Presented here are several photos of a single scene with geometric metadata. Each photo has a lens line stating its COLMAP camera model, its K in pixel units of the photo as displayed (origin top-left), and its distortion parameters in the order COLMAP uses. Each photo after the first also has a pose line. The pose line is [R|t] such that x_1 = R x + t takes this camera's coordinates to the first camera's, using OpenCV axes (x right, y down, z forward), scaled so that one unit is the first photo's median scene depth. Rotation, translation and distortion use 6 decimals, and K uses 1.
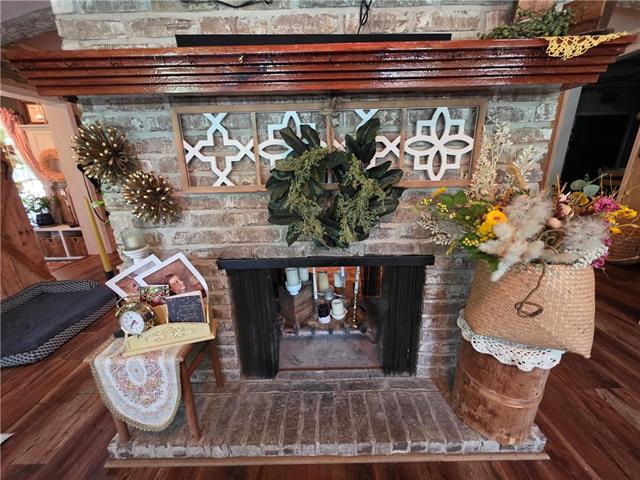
lens RADIAL K [[254.3, 0, 319.9], [0, 254.3, 239.8], [0, 0, 1]] dist [0.001692, -0.001487]
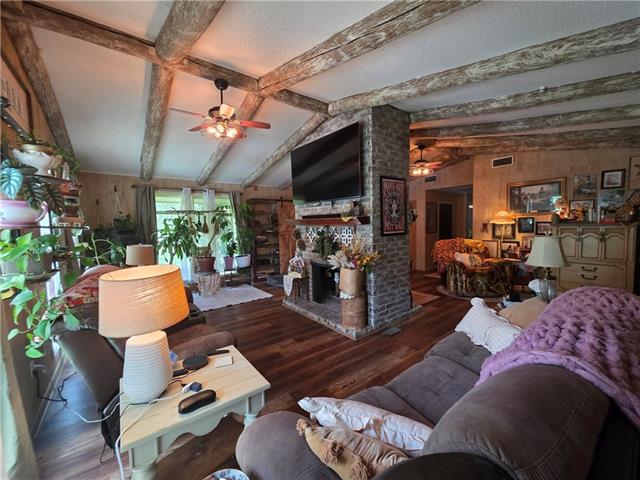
lens RADIAL K [[254.3, 0, 324.7], [0, 254.3, 240.5], [0, 0, 1]] dist [0.001692, -0.001487]
pose [[0.622886, 0.064603, -0.779640, 3.084373], [-0.221890, 0.970247, -0.096880, 0.103999], [0.750185, 0.233340, 0.618688, -1.457927]]
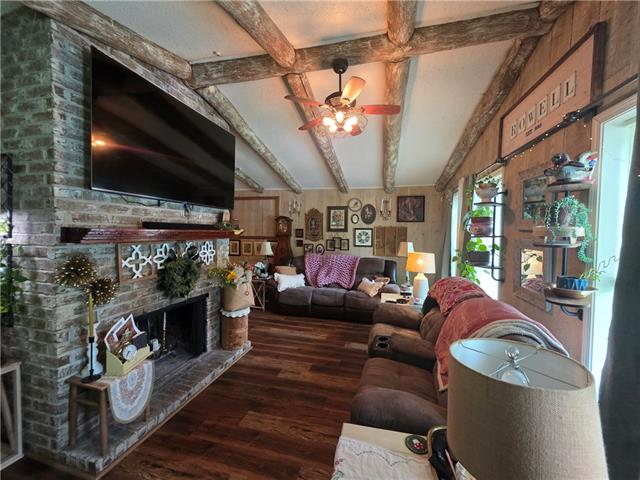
lens RADIAL K [[254.3, 0, 321.3], [0, 254.3, 239.5], [0, 0, 1]] dist [0.001692, -0.001487]
pose [[0.247410, -0.002430, 0.968908, -2.028022], [0.270879, 0.960296, -0.066760, 0.027330], [-0.930276, 0.278974, 0.238245, -0.953276]]
